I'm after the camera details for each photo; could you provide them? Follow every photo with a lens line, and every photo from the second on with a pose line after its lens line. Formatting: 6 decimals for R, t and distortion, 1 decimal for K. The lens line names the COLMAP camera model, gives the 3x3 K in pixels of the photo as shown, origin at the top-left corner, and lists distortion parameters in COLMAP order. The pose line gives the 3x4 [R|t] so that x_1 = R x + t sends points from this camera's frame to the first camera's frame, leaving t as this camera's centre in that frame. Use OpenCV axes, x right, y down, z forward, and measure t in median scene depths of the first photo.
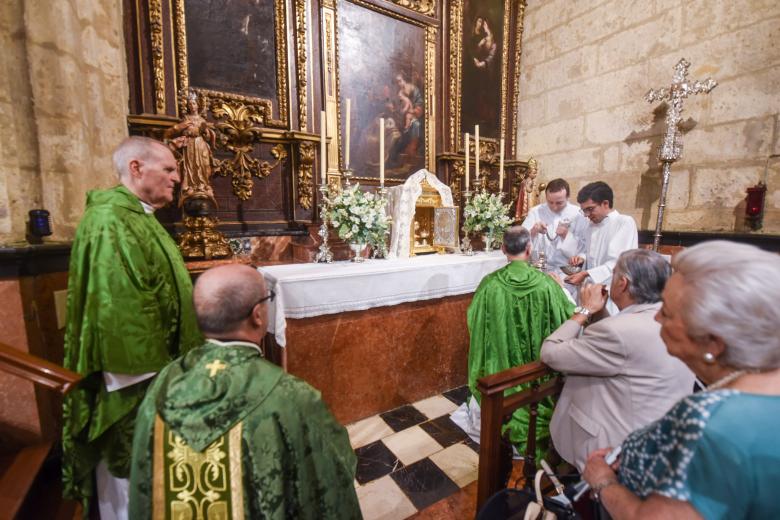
lens RADIAL K [[348.9, 0, 390.0], [0, 348.9, 263.0], [0, 0, 1]] dist [-0.009265, -0.003135]
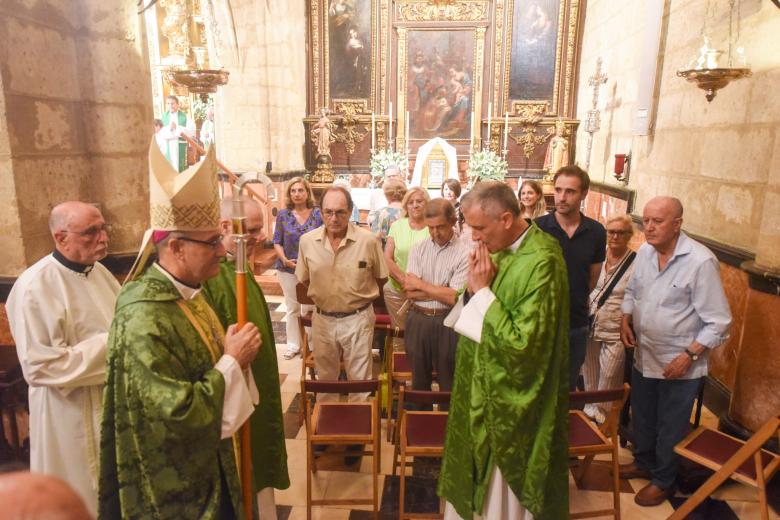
lens RADIAL K [[523.2, 0, 391.1], [0, 523.2, 262.6], [0, 0, 1]] dist [-0.001013, 0.002363]
pose [[0.801102, 0.144127, -0.580916, 1.375788], [-0.089271, 0.988490, 0.122140, 0.034504], [0.591833, -0.045988, 0.804747, -1.101804]]
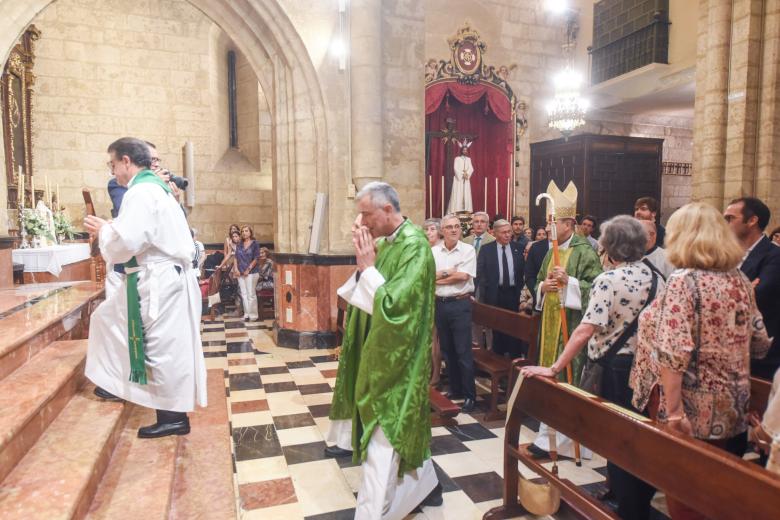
lens RADIAL K [[513.6, 0, 389.5], [0, 513.6, 261.4], [0, 0, 1]] dist [0.001835, 0.000084]
pose [[0.234896, -0.063868, 0.969920, -2.058481], [0.120096, 0.992100, 0.036243, 0.172379], [-0.964573, 0.107970, 0.240711, -1.387949]]
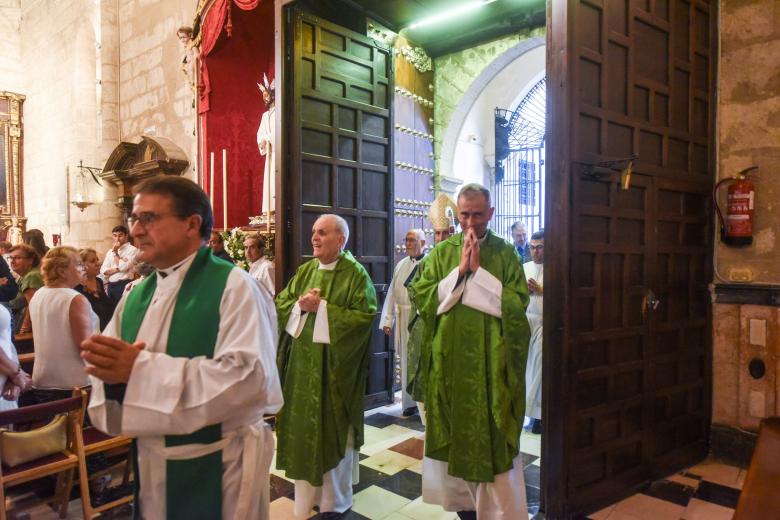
lens RADIAL K [[513.6, 0, 389.5], [0, 513.6, 261.4], [0, 0, 1]] dist [0.001835, 0.000084]
pose [[0.947055, -0.010958, 0.320883, 1.976082], [0.043417, 0.994608, -0.094176, 0.449433], [-0.318121, 0.103121, 0.942425, -3.307943]]
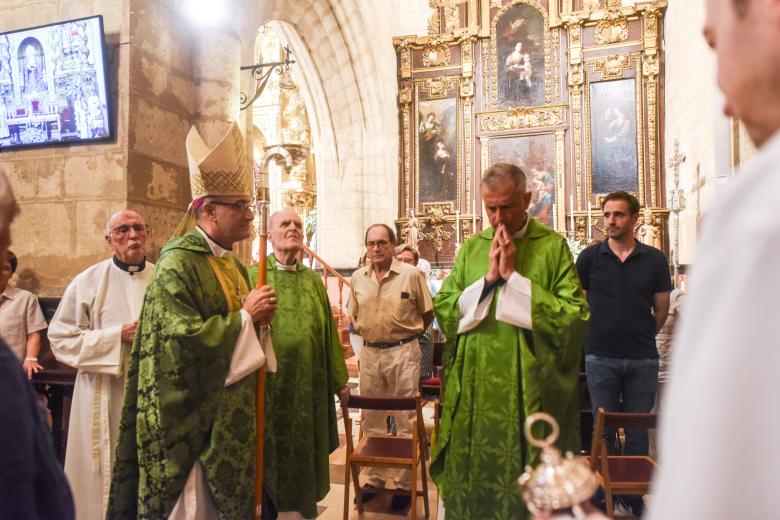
lens RADIAL K [[513.6, 0, 389.5], [0, 513.6, 261.4], [0, 0, 1]] dist [0.001835, 0.000084]
pose [[0.657512, -0.020873, -0.753155, 1.490977], [-0.088512, 0.990555, -0.104725, 0.195817], [0.748227, 0.135521, 0.649454, -1.043047]]
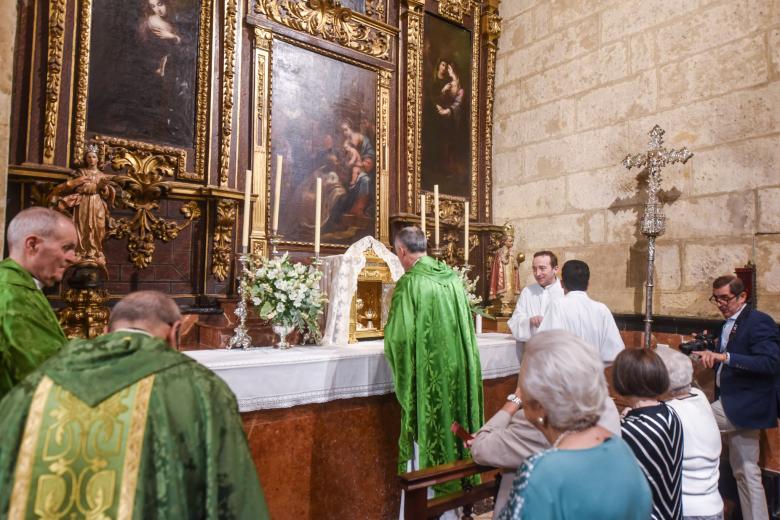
lens RADIAL K [[513.6, 0, 389.5], [0, 513.6, 261.4], [0, 0, 1]] dist [0.001835, 0.000084]
pose [[0.995801, 0.026106, 0.087748, 0.037039], [-0.010223, 0.984196, -0.176789, 0.005040], [-0.090976, 0.175149, 0.980330, -0.181554]]
